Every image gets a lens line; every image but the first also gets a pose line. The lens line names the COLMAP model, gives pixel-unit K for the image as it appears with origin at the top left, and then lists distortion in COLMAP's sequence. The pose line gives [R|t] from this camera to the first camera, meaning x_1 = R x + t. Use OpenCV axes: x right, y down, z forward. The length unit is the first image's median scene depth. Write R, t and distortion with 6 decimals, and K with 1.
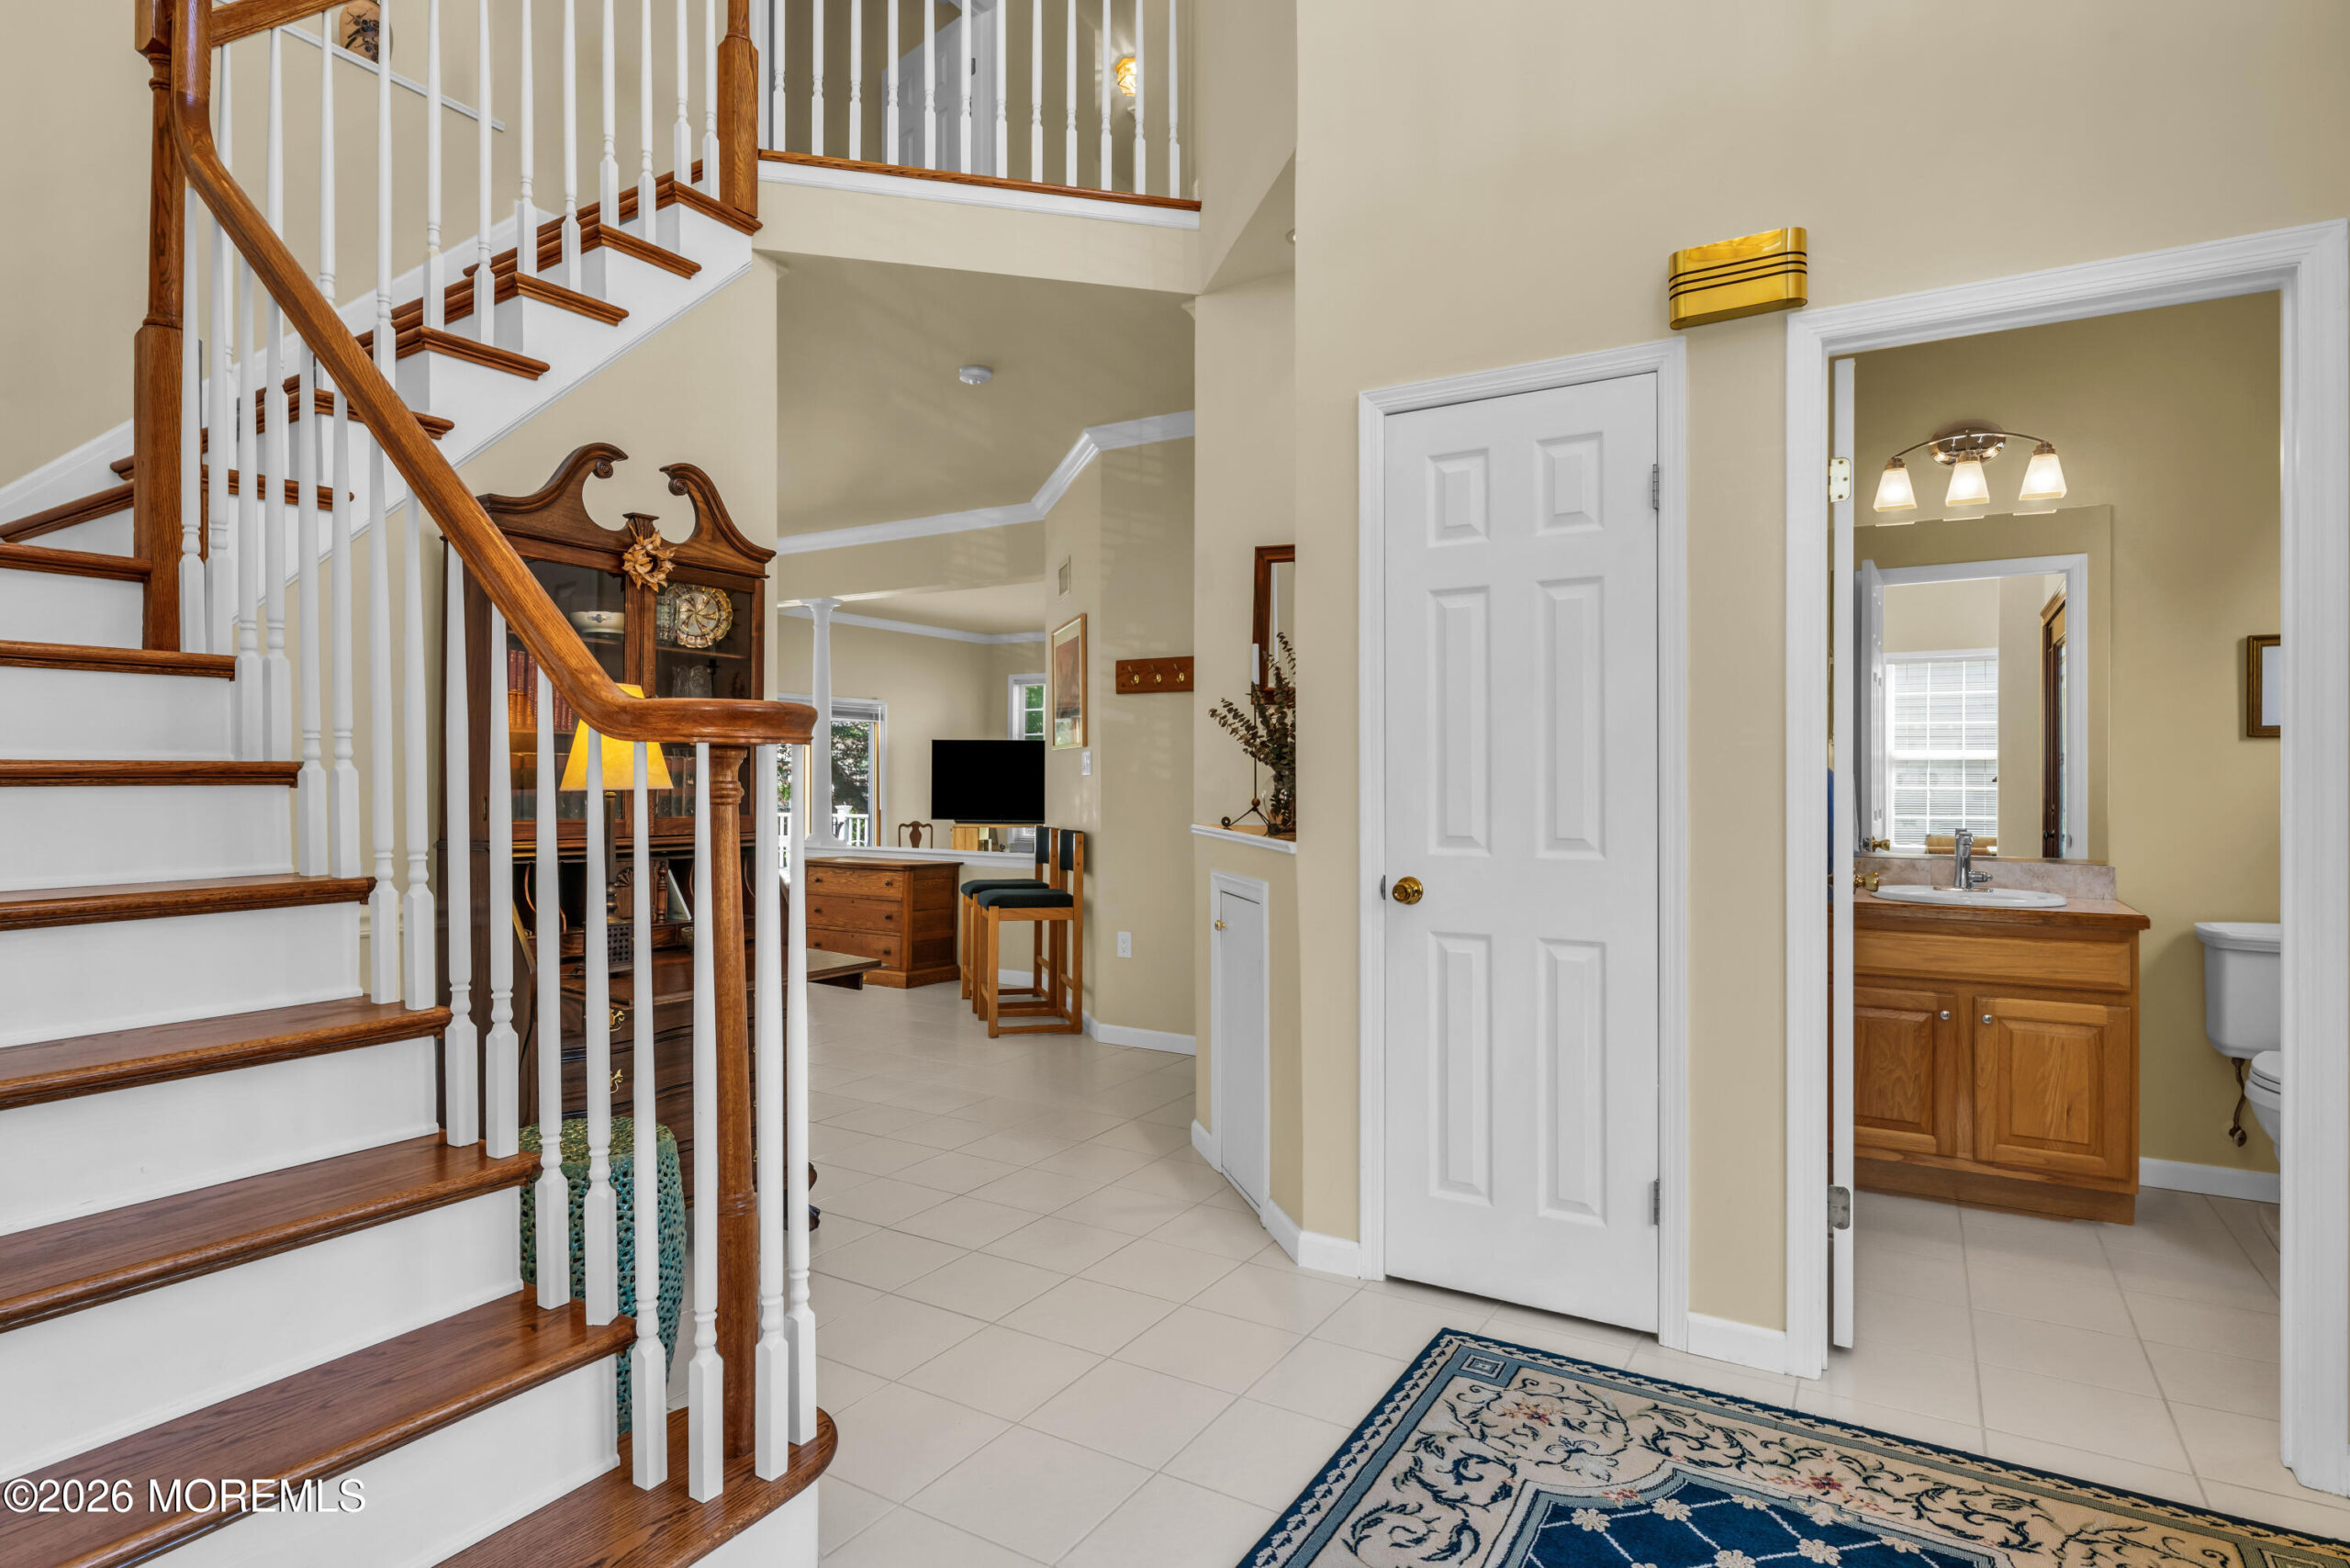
lens RADIAL K [[1229.6, 0, 1178.3], [0, 1229.6, 775.8], [0, 0, 1]] dist [-0.000493, -0.000549]
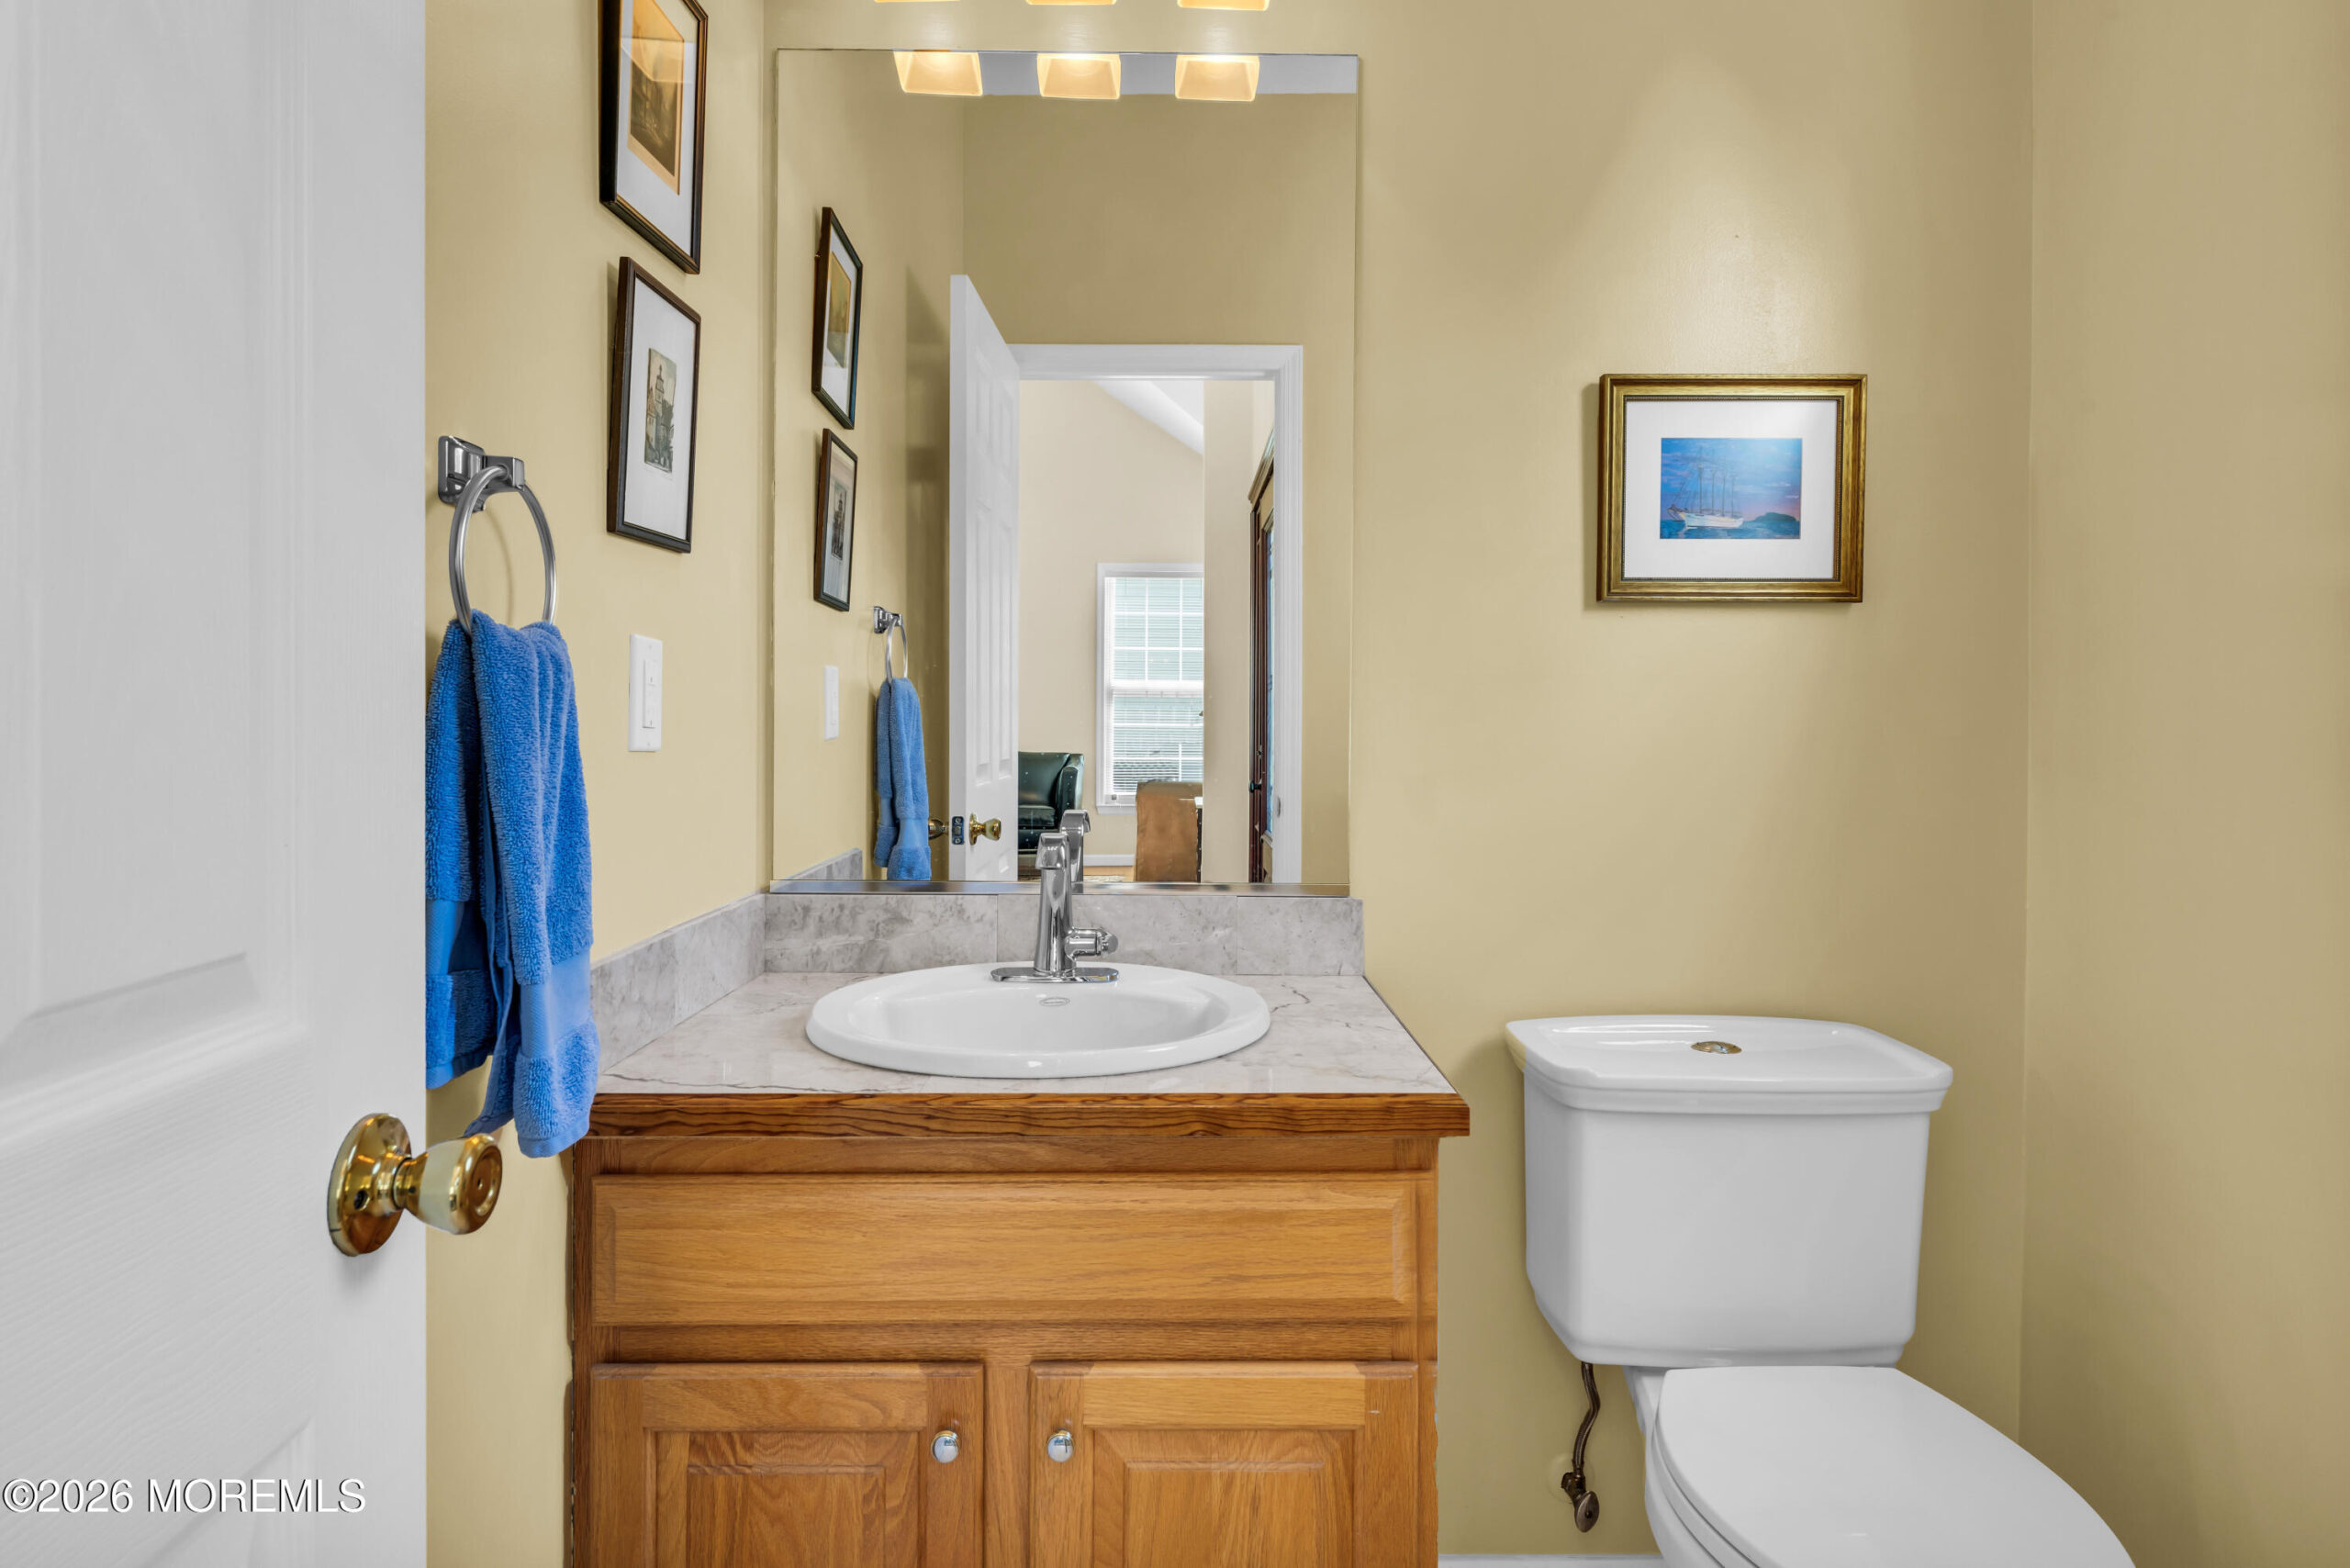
lens RADIAL K [[1229.6, 0, 1178.3], [0, 1229.6, 775.8], [0, 0, 1]] dist [-0.000493, -0.000549]
pose [[0.854485, -0.026206, 0.518815, 0.482732], [-0.000136, 0.998715, 0.050670, 0.008877], [-0.519476, -0.043368, 0.853384, 0.664678]]
